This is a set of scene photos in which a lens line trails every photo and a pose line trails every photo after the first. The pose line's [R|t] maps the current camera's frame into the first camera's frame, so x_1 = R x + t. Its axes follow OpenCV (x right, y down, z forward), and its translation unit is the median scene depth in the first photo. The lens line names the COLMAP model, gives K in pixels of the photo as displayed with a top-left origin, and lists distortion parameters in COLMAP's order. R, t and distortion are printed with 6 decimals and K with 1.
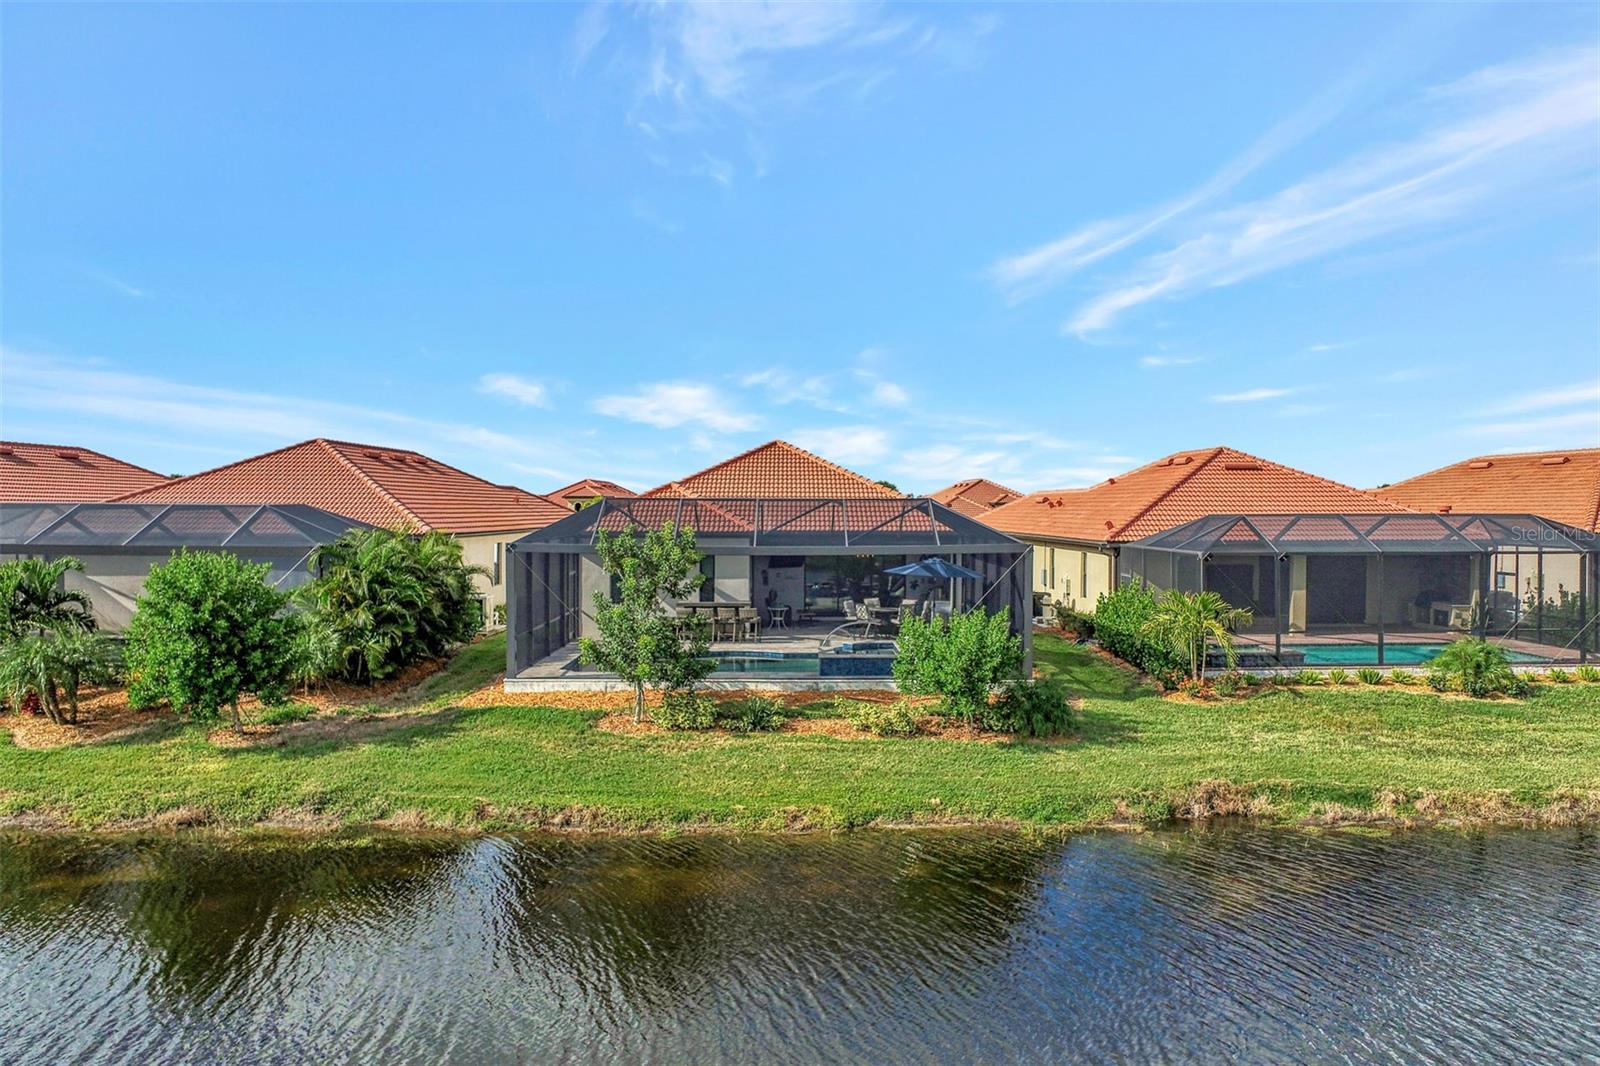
lens RADIAL K [[1118.0, 0, 800.0], [0, 1118.0, 533.0], [0, 0, 1]] dist [-0.013670, -0.000775]
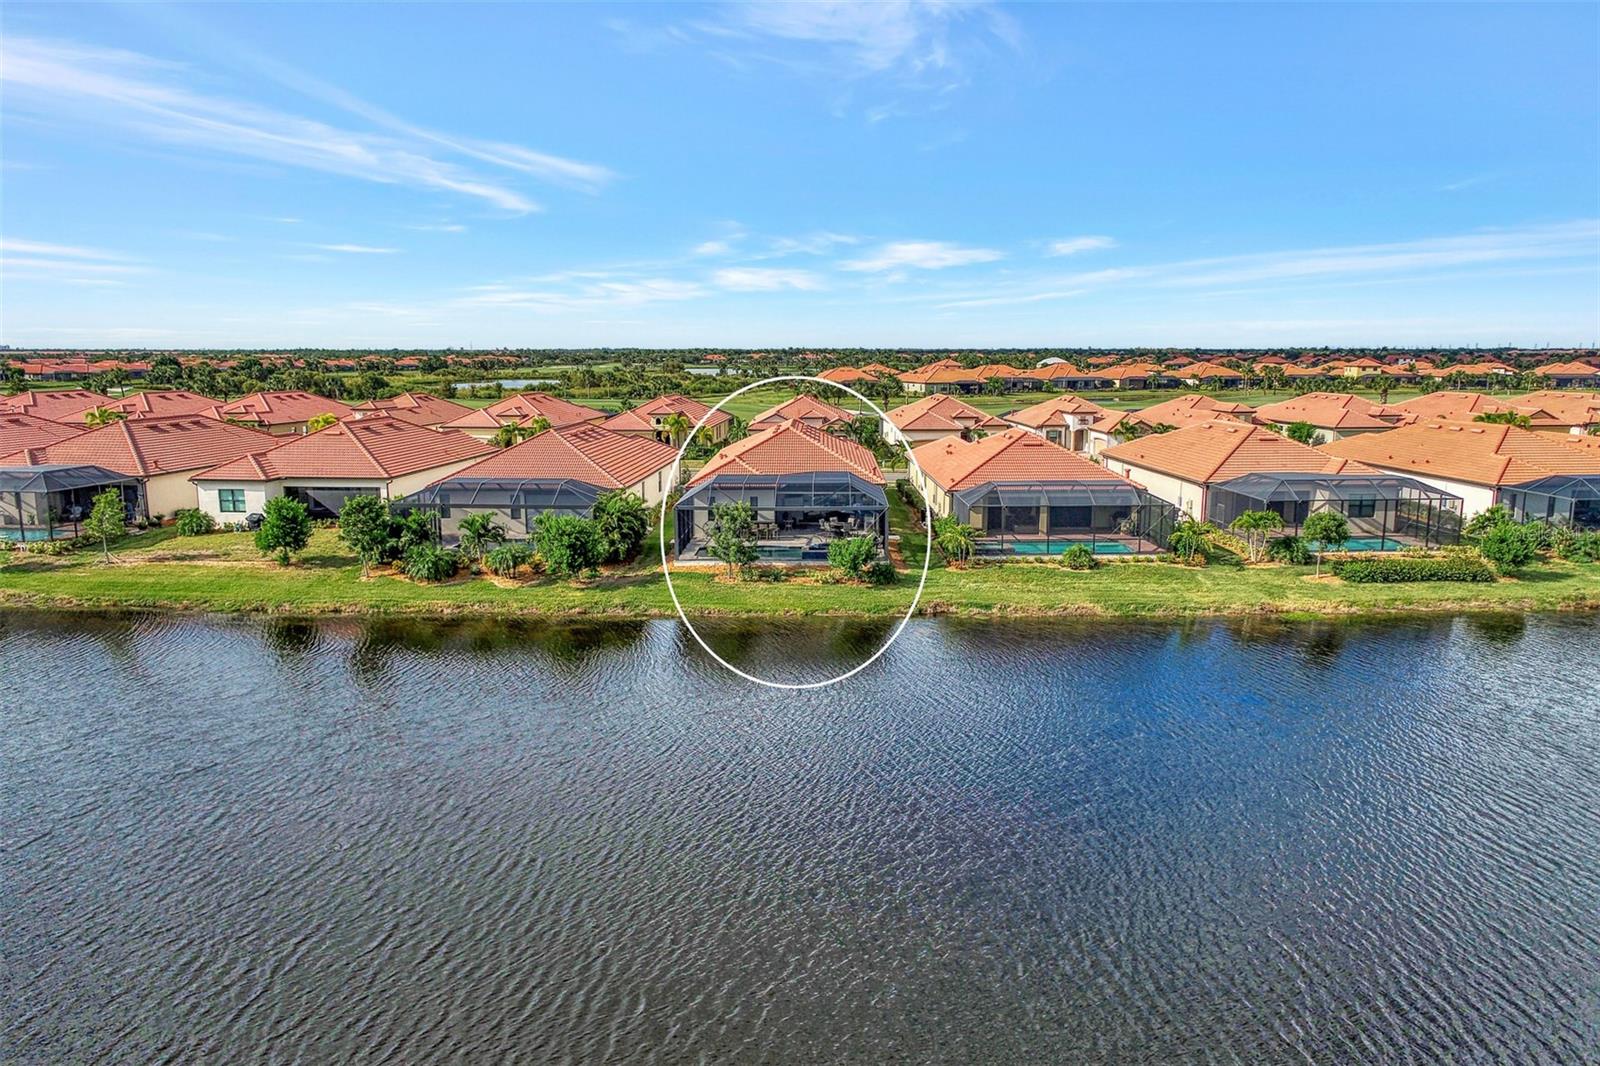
lens RADIAL K [[1111.6, 0, 800.0], [0, 1111.6, 533.0], [0, 0, 1]] dist [-0.005651, -0.002074]
pose [[0.999463, 0.002229, -0.032705, 0.101430], [0.002365, 0.990181, 0.139770, -0.293223], [0.032696, -0.139772, 0.989644, -1.524864]]
